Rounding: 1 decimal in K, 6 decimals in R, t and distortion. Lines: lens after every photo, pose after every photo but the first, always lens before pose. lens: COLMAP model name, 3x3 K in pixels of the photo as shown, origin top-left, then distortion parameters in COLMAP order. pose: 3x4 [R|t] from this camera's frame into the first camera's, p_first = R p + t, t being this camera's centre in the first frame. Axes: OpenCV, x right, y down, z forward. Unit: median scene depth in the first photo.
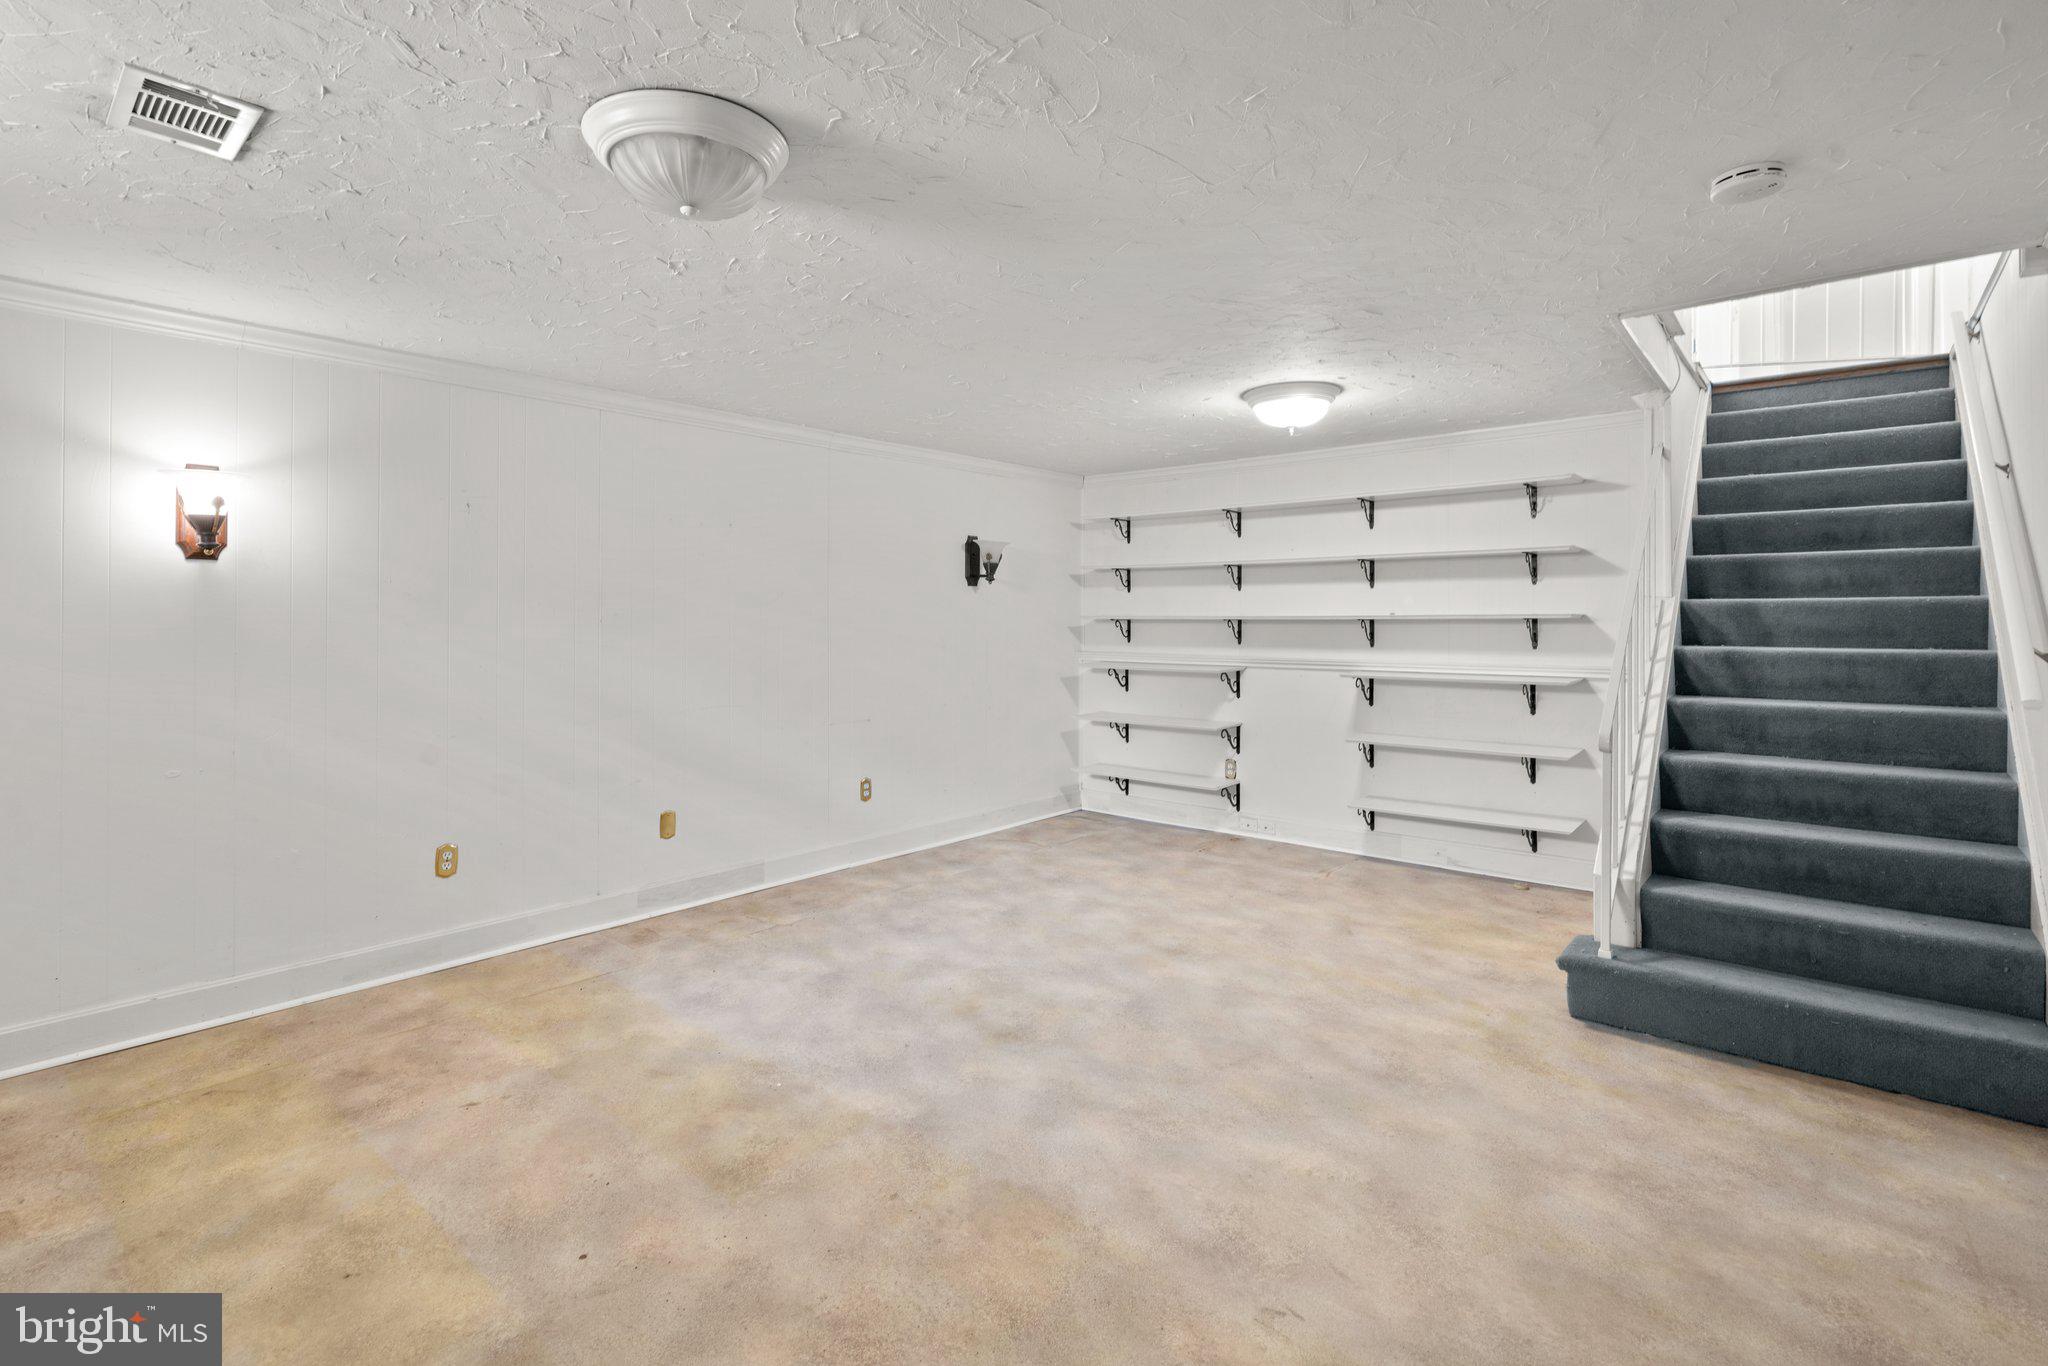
lens RADIAL K [[949.8, 0, 1013.9], [0, 949.8, 631.4], [0, 0, 1]] dist [-0.004343, 0.000356]
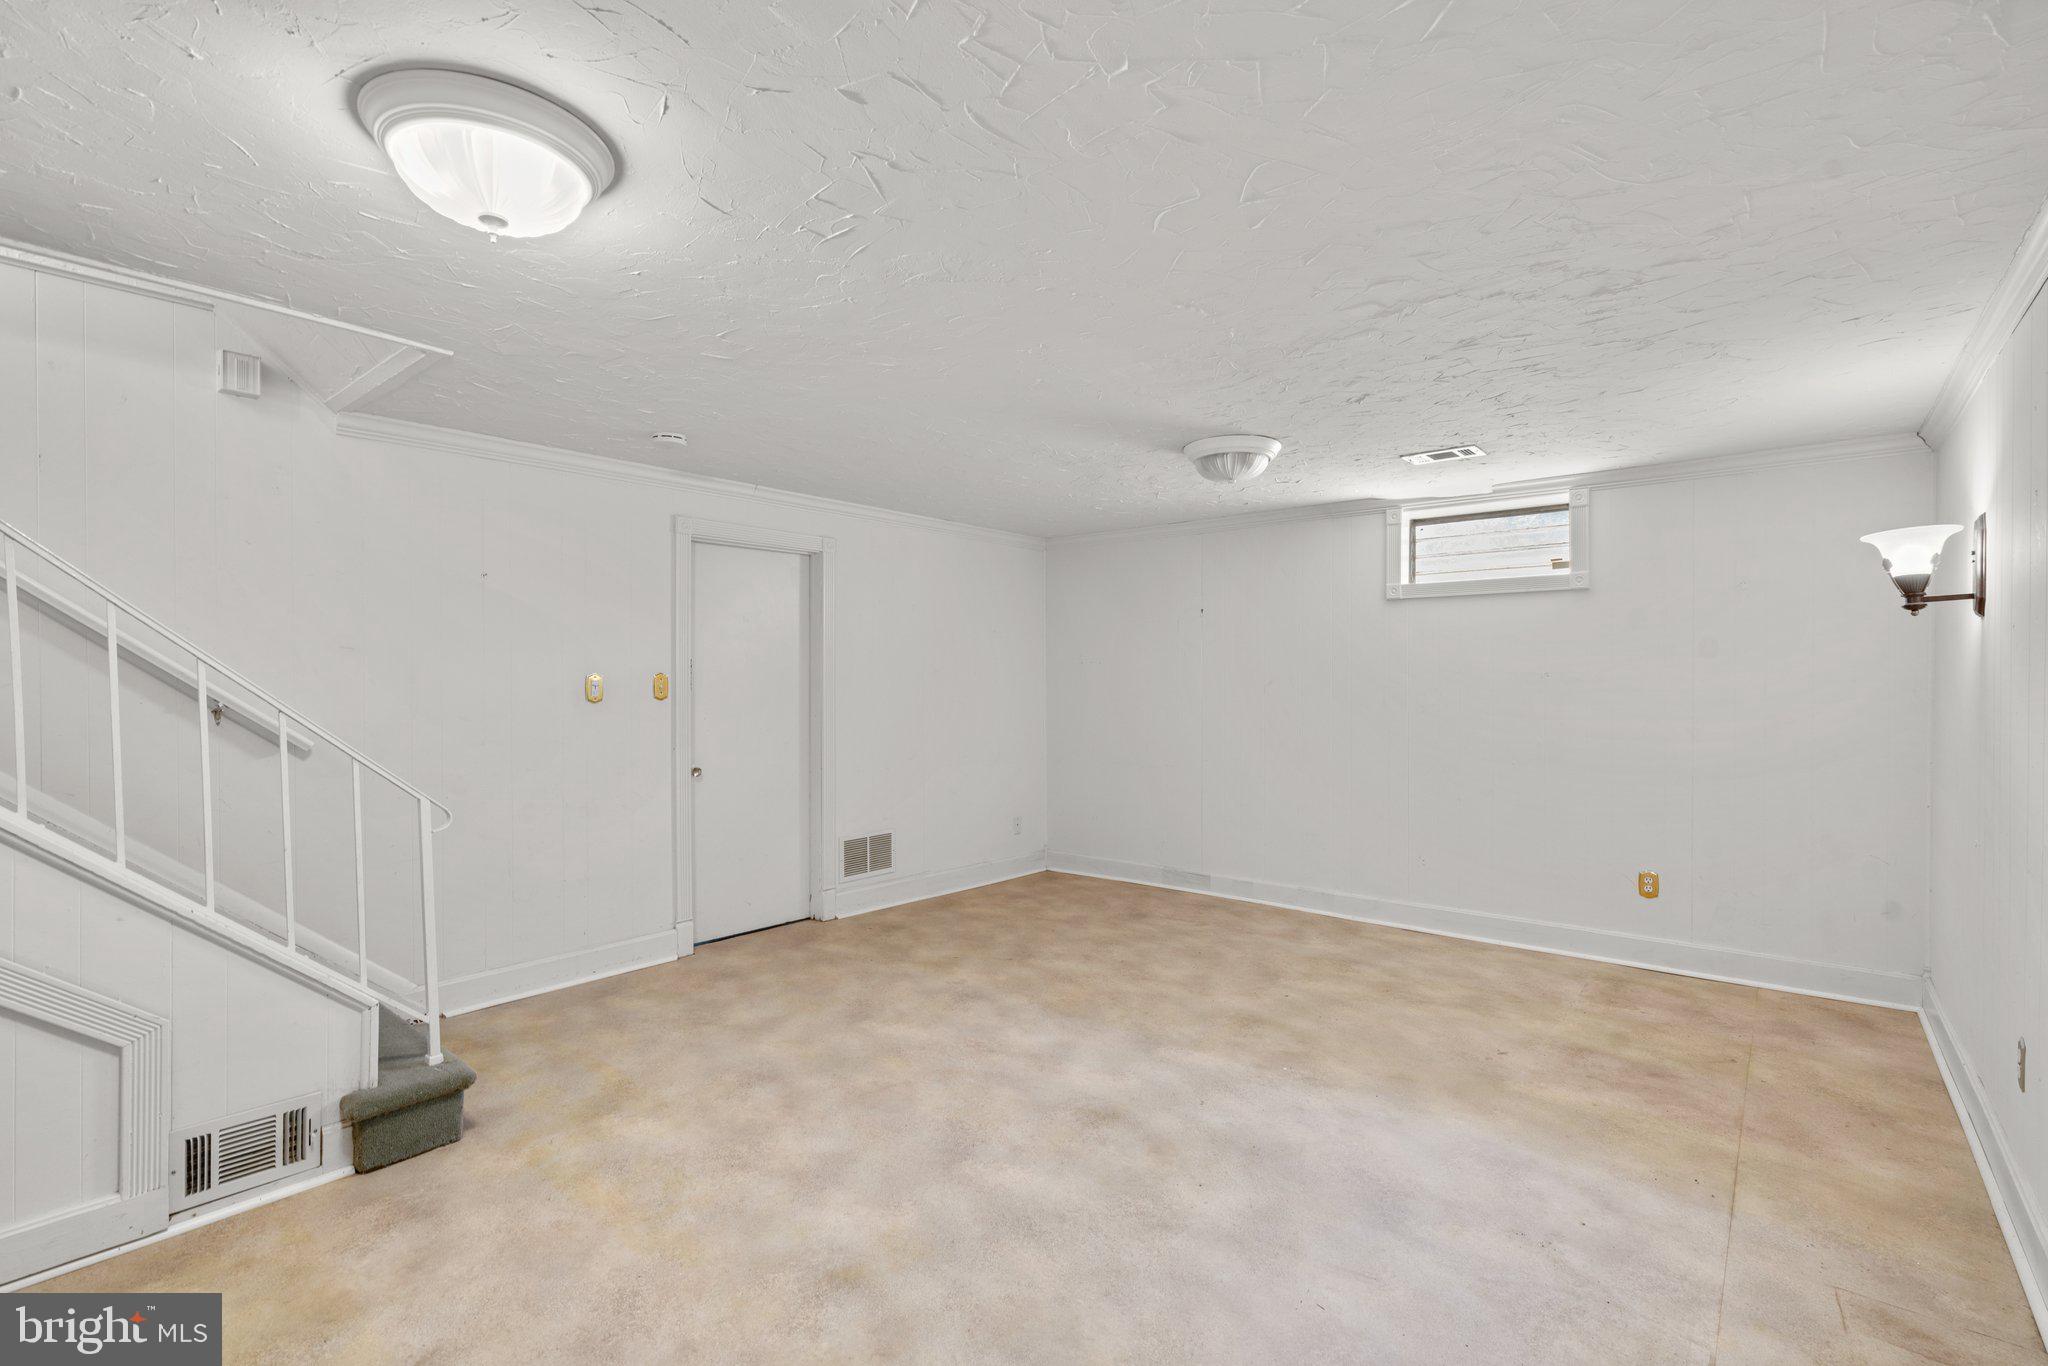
lens RADIAL K [[920.7, 0, 1021.8], [0, 920.7, 682.5], [0, 0, 1]] dist [-0.003471, -0.000316]
pose [[-0.999844, -0.000553, -0.017674, 0.094717], [-0.000854, 0.999854, 0.017069, -0.026800], [0.017662, 0.017081, -0.999698, 1.924594]]
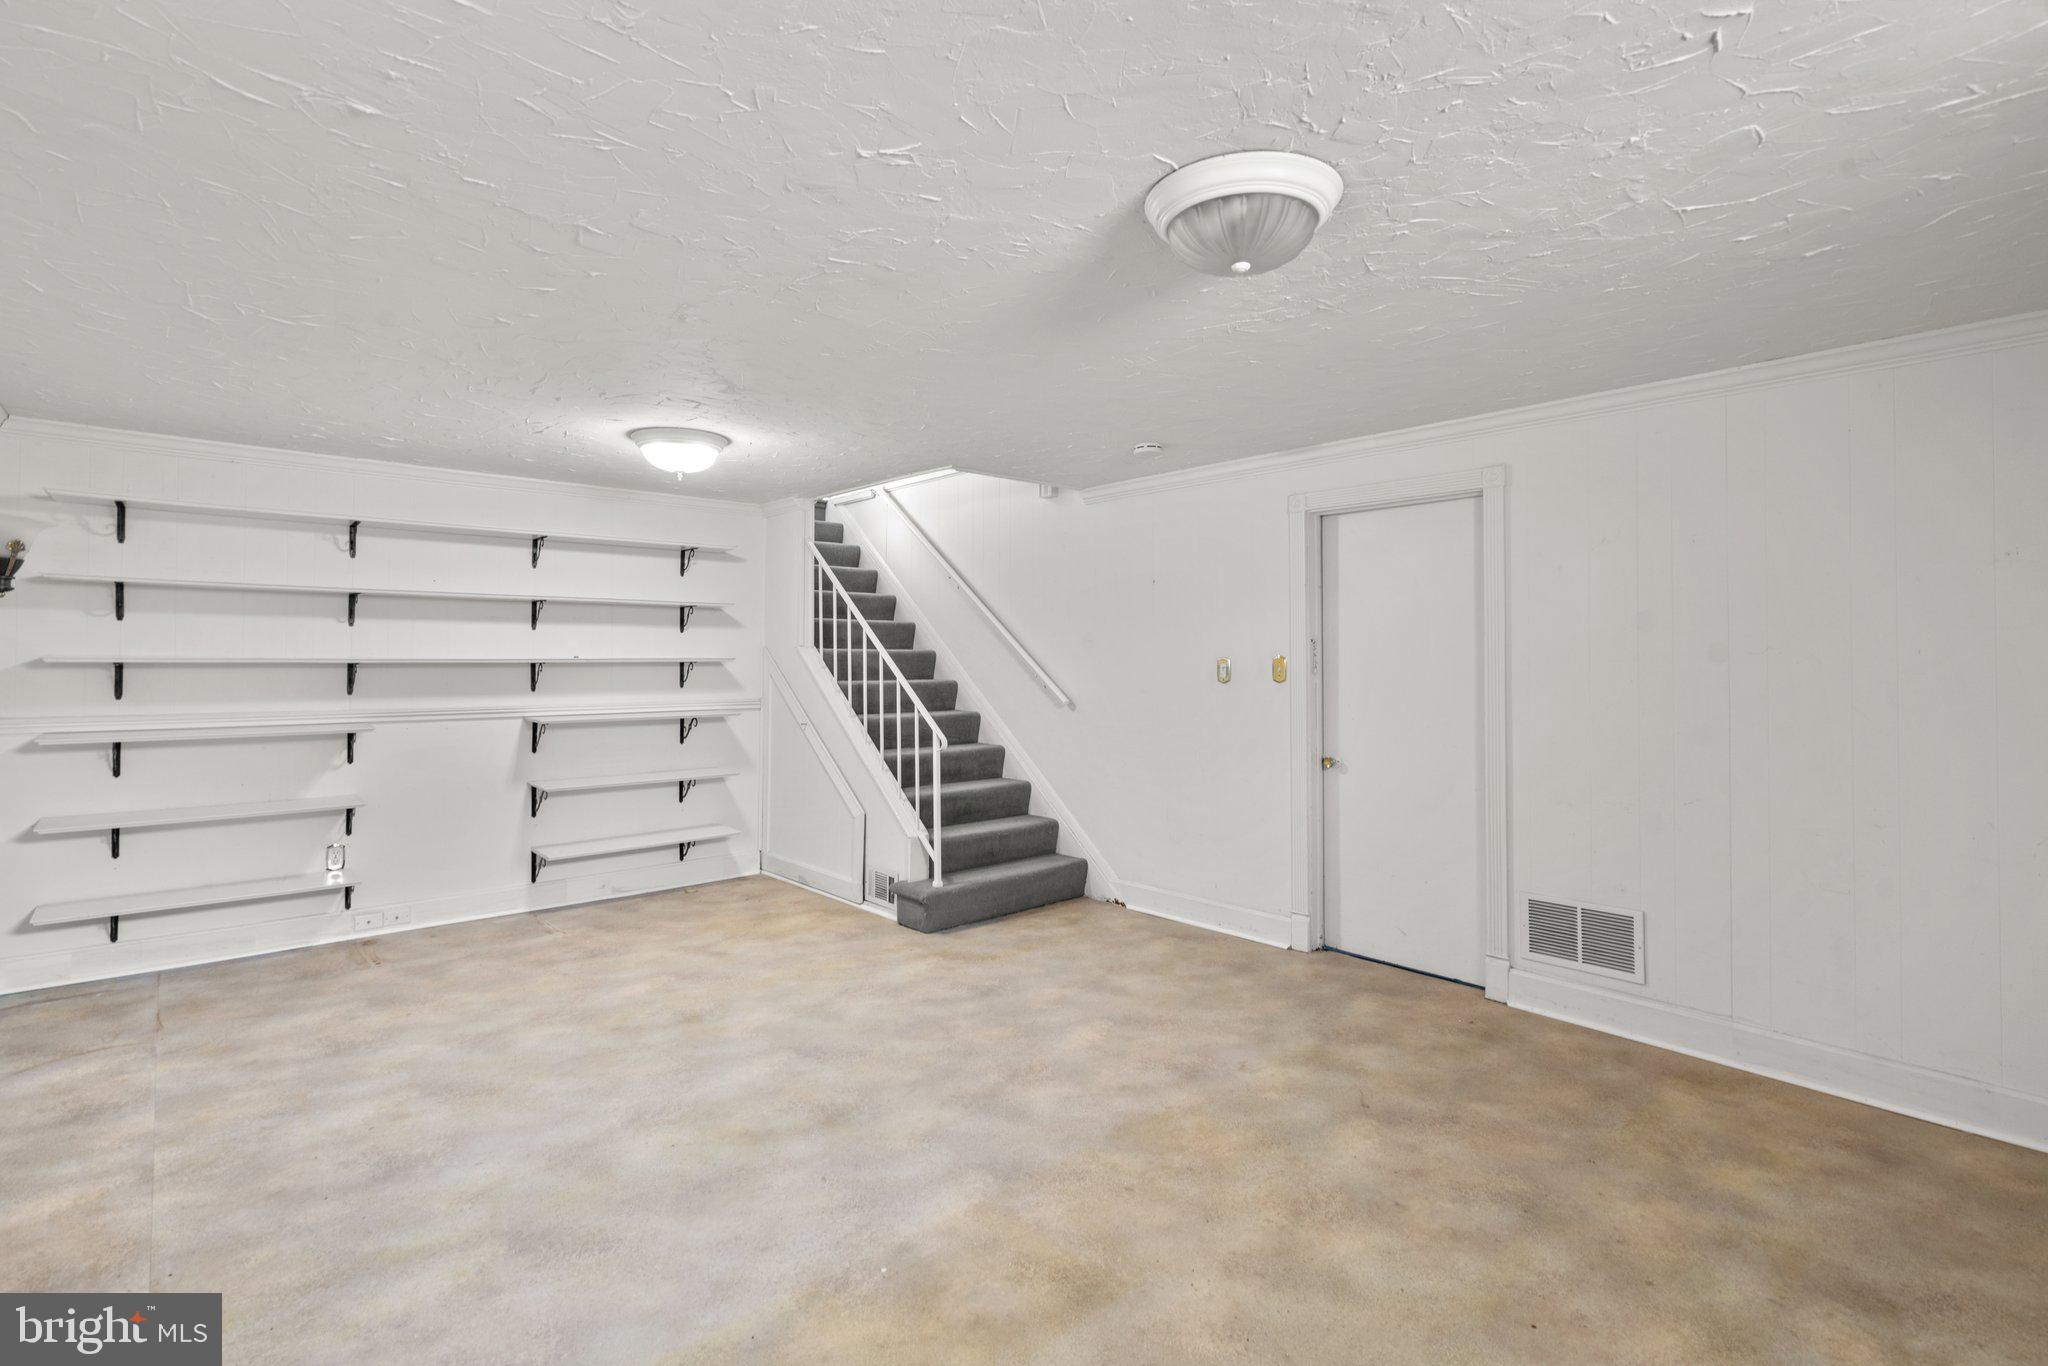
lens RADIAL K [[947.7, 0, 997.1], [0, 947.7, 657.7], [0, 0, 1]] dist [-0.006759, 0.000871]
pose [[0.140005, 0.005887, 0.990133, -0.889002], [0.012262, 0.999895, -0.007679, -0.008135], [-0.990075, 0.013216, 0.139918, 0.713270]]
